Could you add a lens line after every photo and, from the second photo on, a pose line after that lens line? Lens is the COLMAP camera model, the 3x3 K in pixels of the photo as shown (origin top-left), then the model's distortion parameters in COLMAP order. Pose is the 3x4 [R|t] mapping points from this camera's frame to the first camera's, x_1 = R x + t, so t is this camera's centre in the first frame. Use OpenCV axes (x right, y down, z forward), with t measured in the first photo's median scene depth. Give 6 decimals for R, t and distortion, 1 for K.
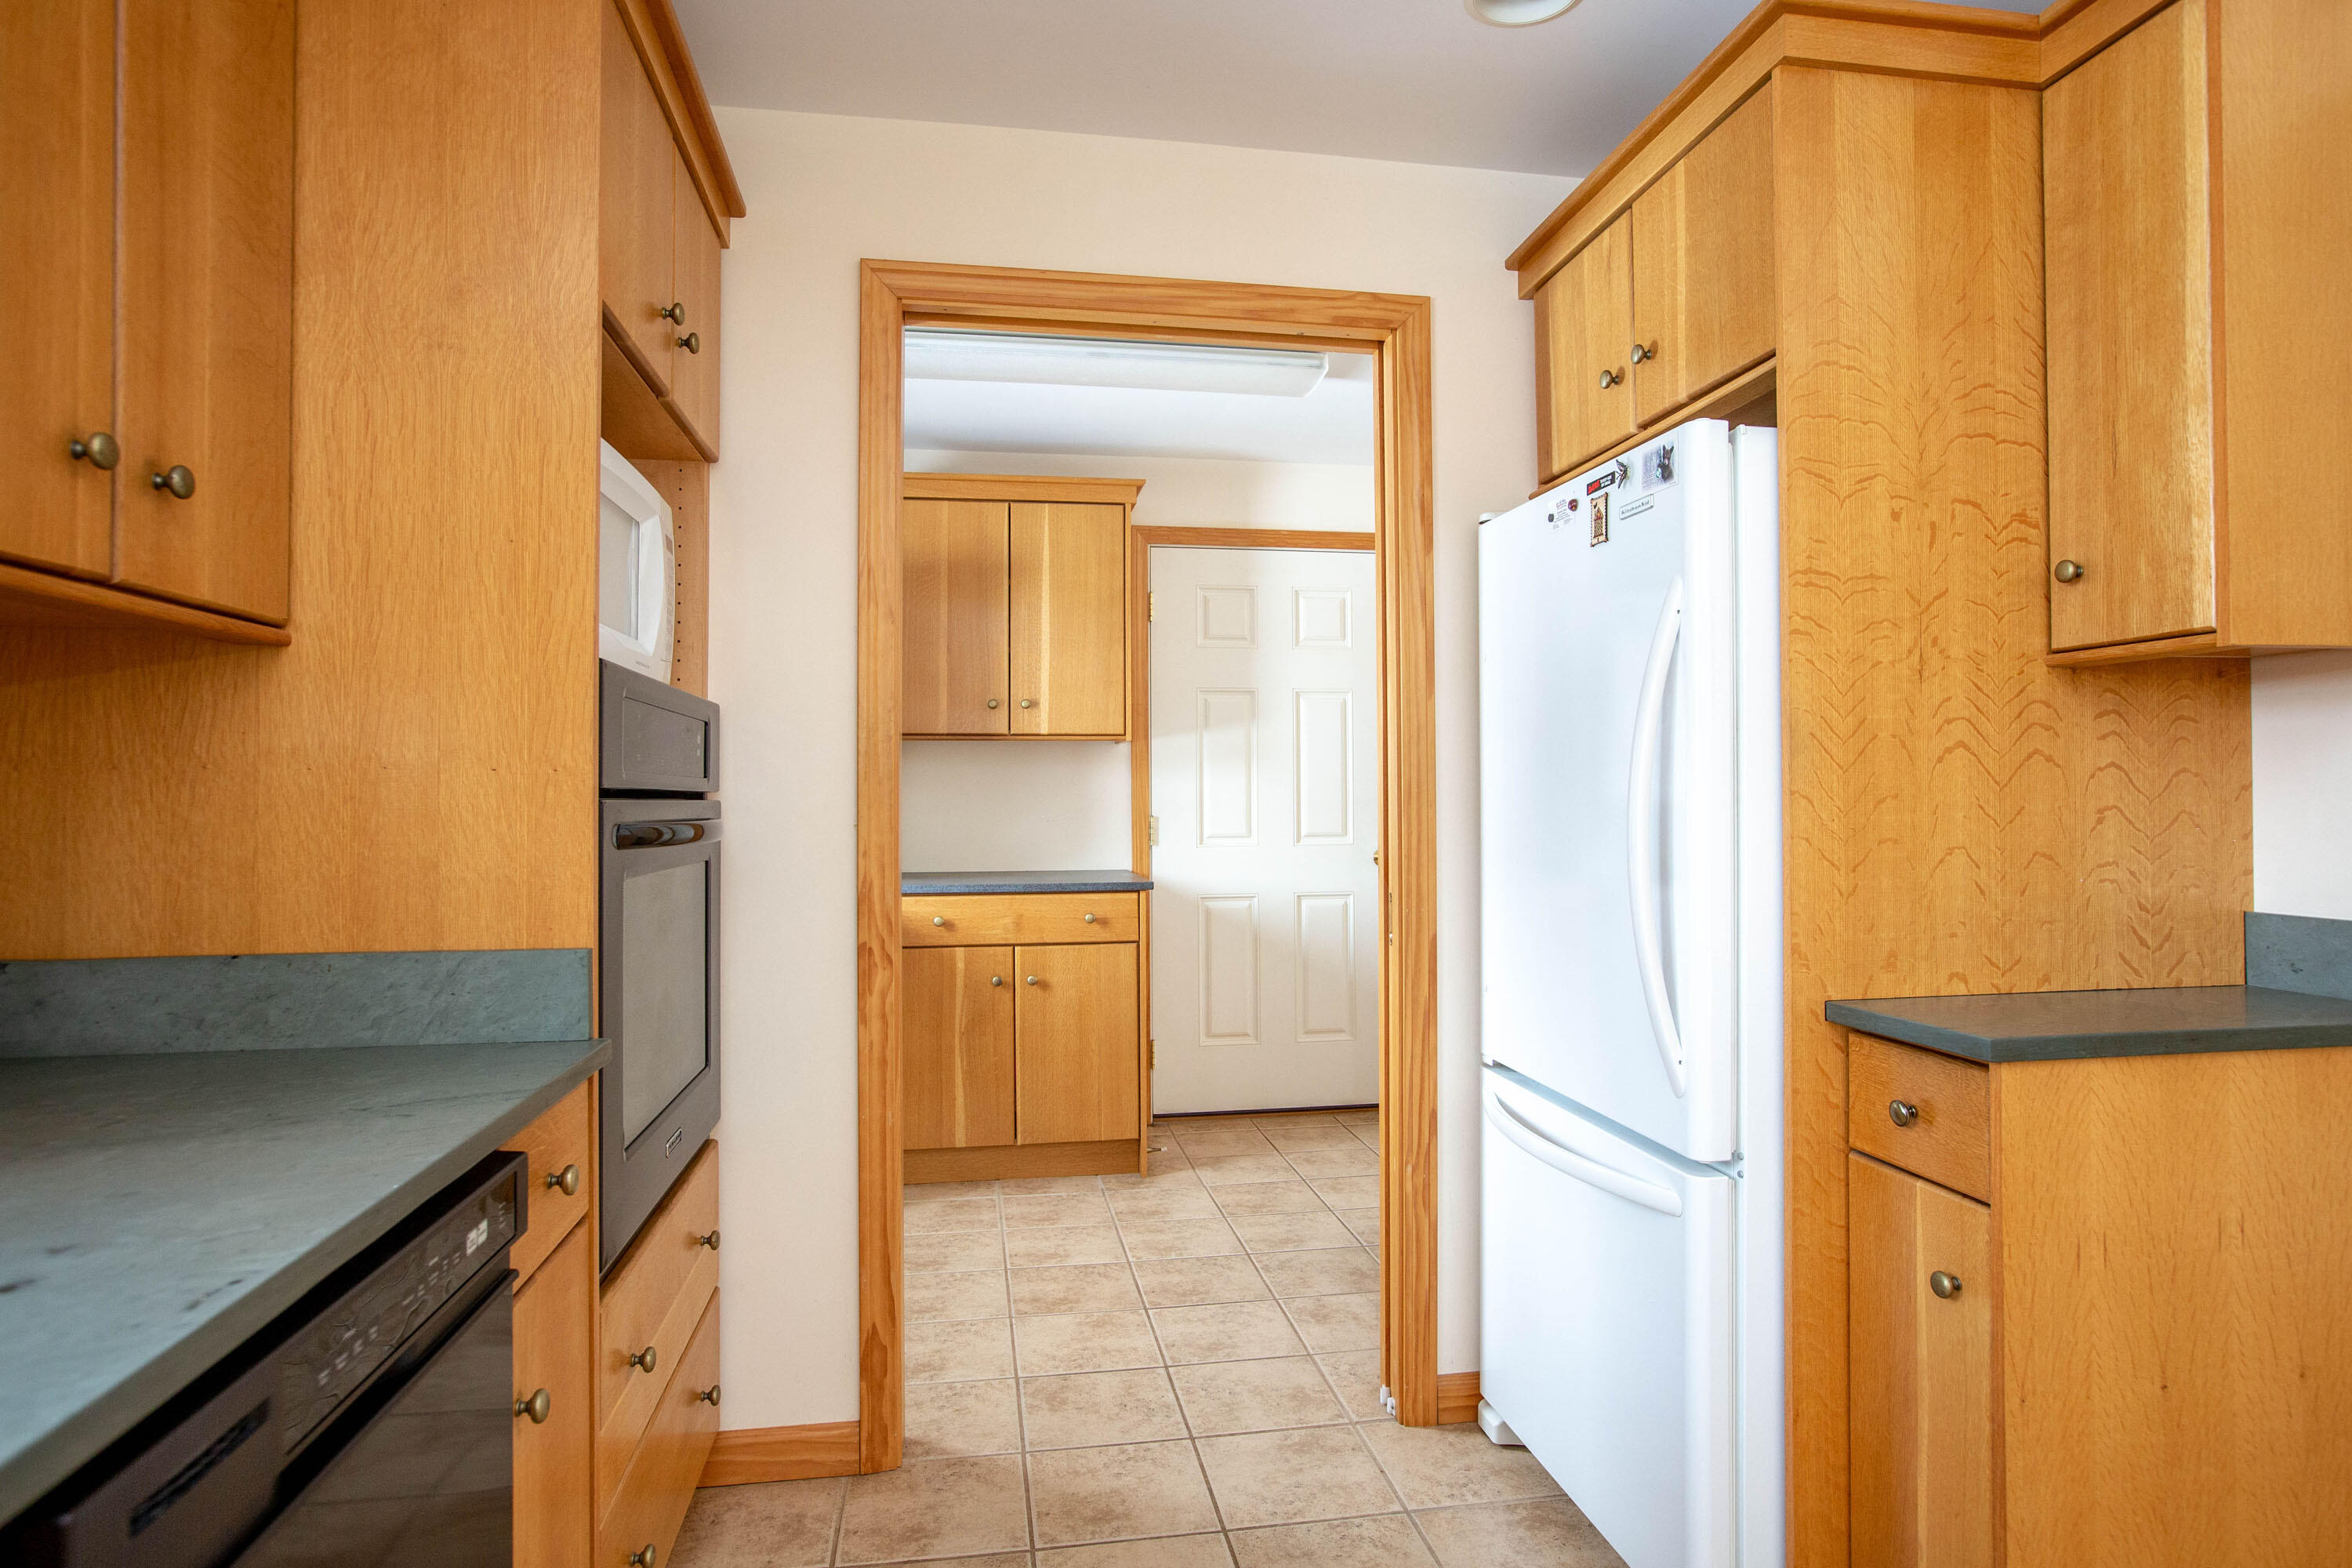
lens RADIAL K [[1334.0, 0, 1176.0], [0, 1334.0, 784.0], [0, 0, 1]] dist [-0.042901, 0.000252]
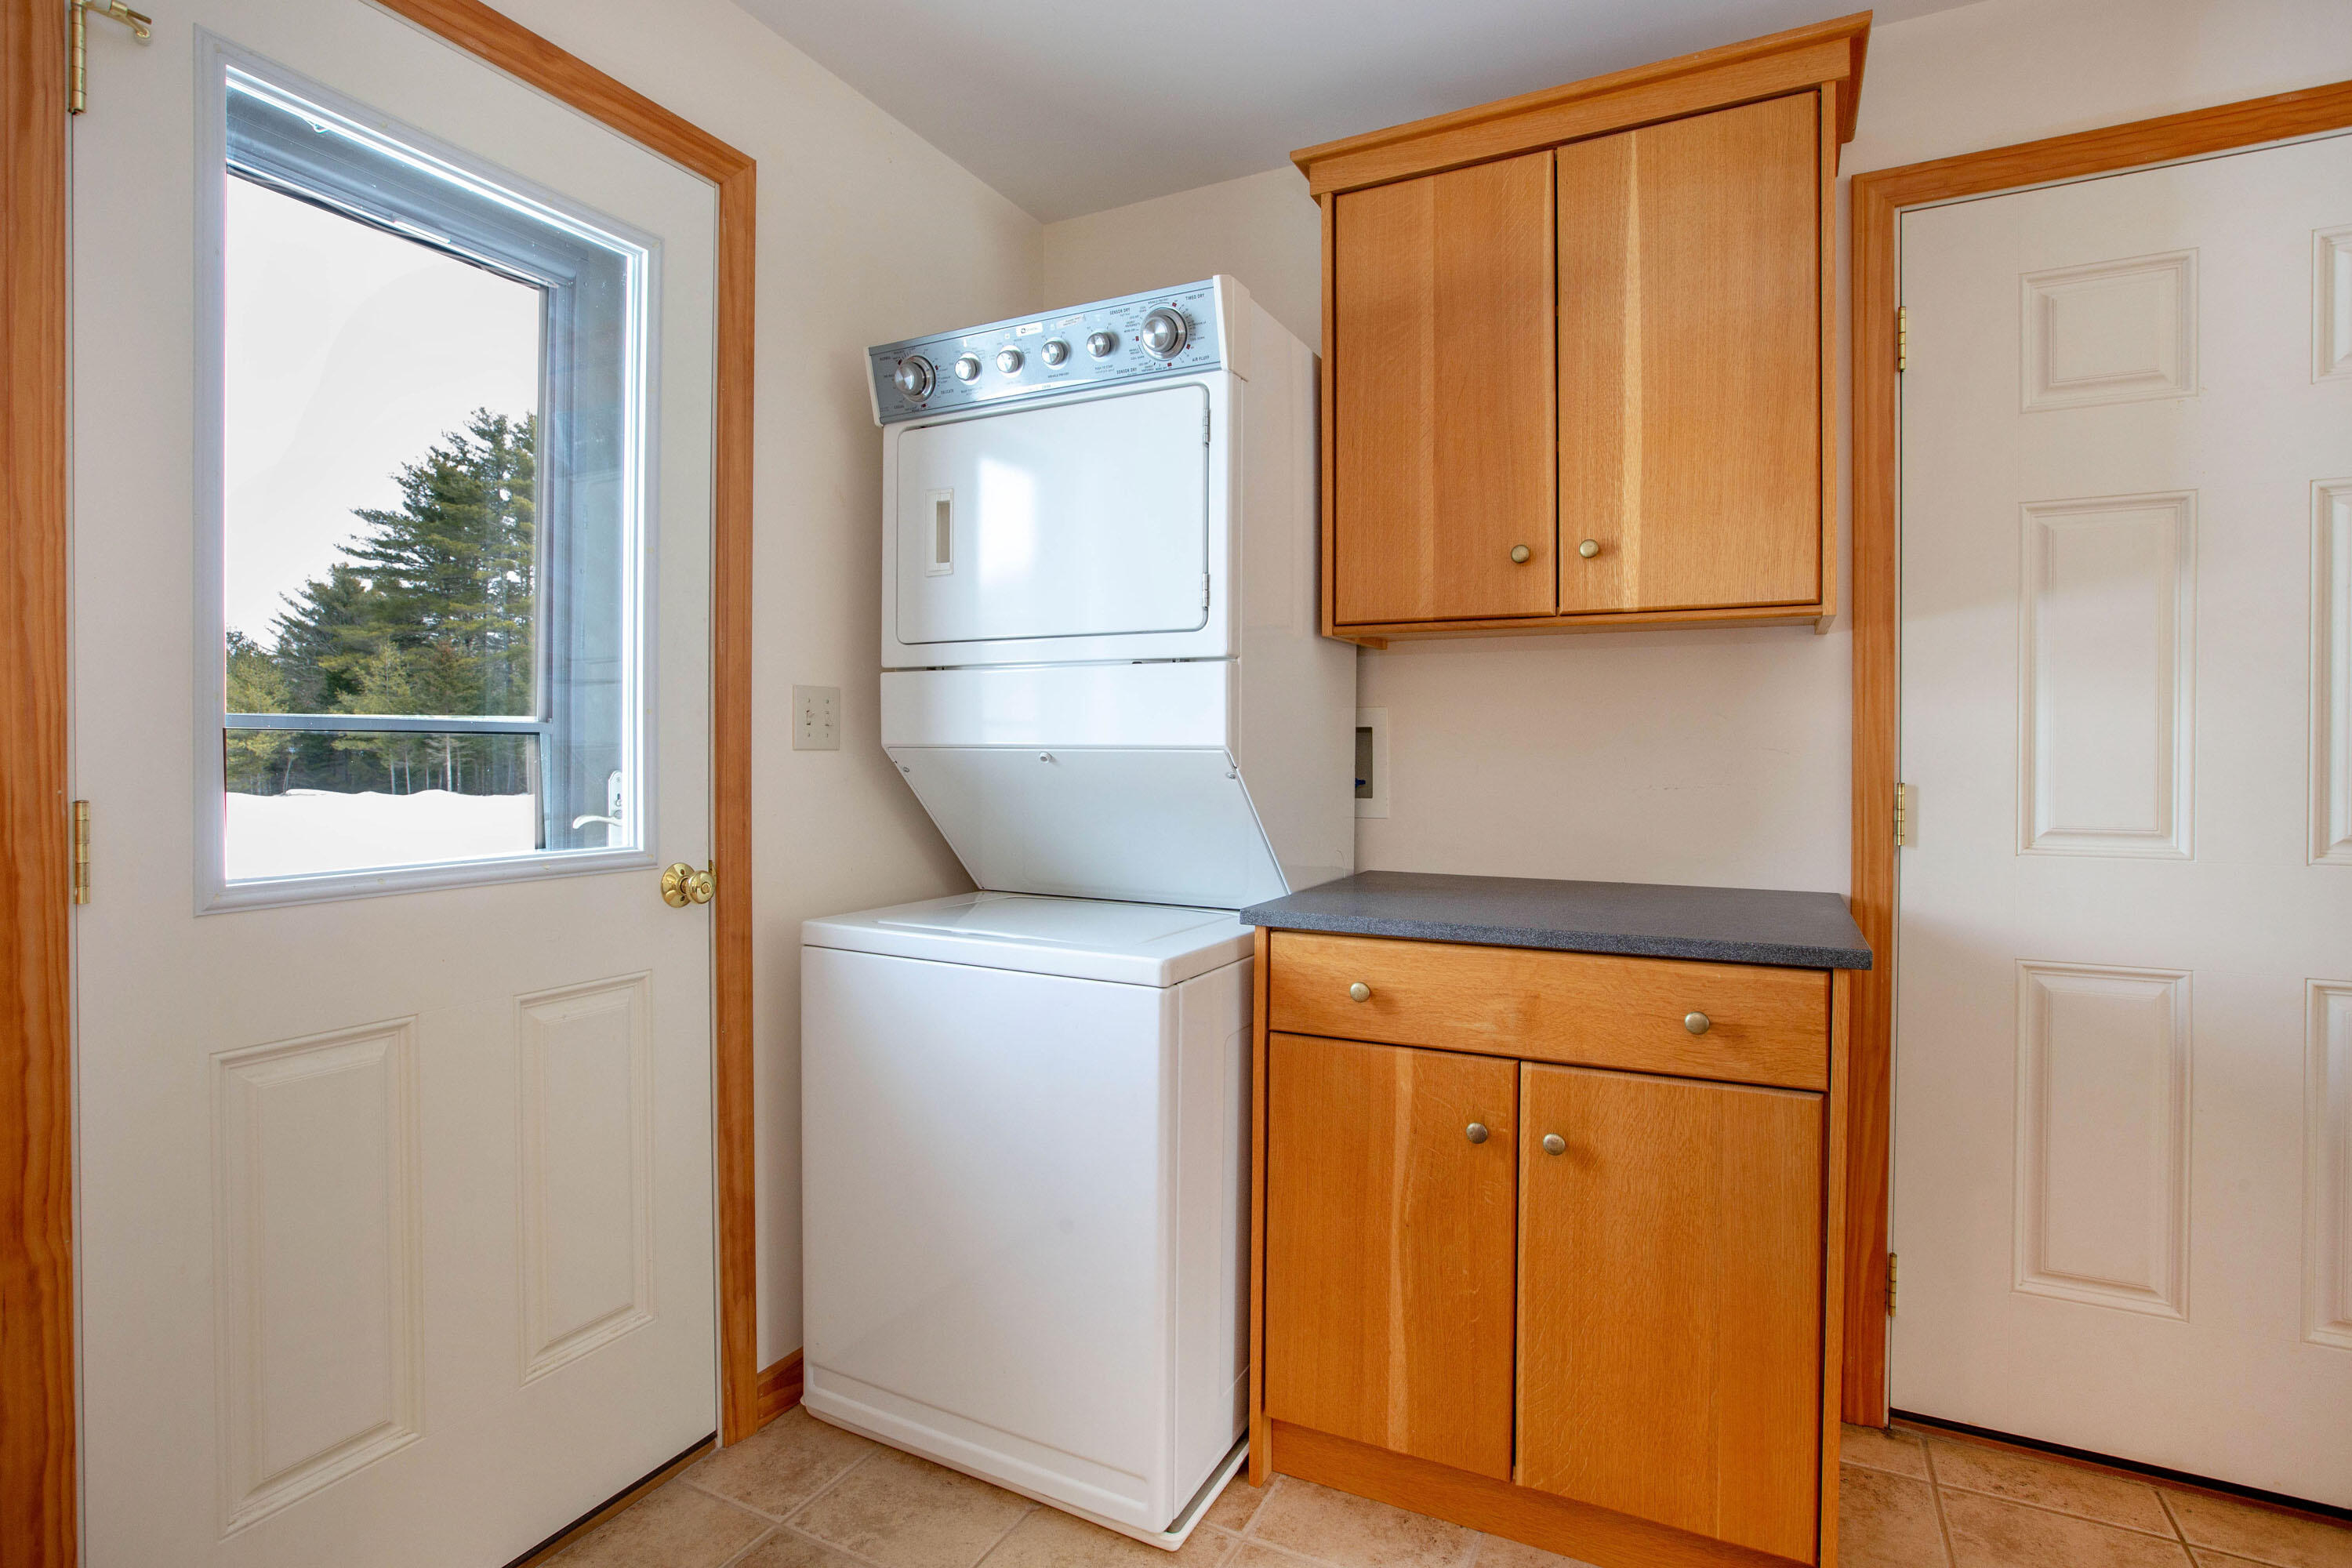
lens RADIAL K [[1152.8, 0, 1172.6], [0, 1152.8, 753.7], [0, 0, 1]] dist [-0.046350, 0.024849]
pose [[0.801132, 0.012660, -0.598354, 0.017357], [-0.002014, 0.999828, 0.018457, 0.007260], [0.598485, -0.013582, 0.801019, 0.567253]]
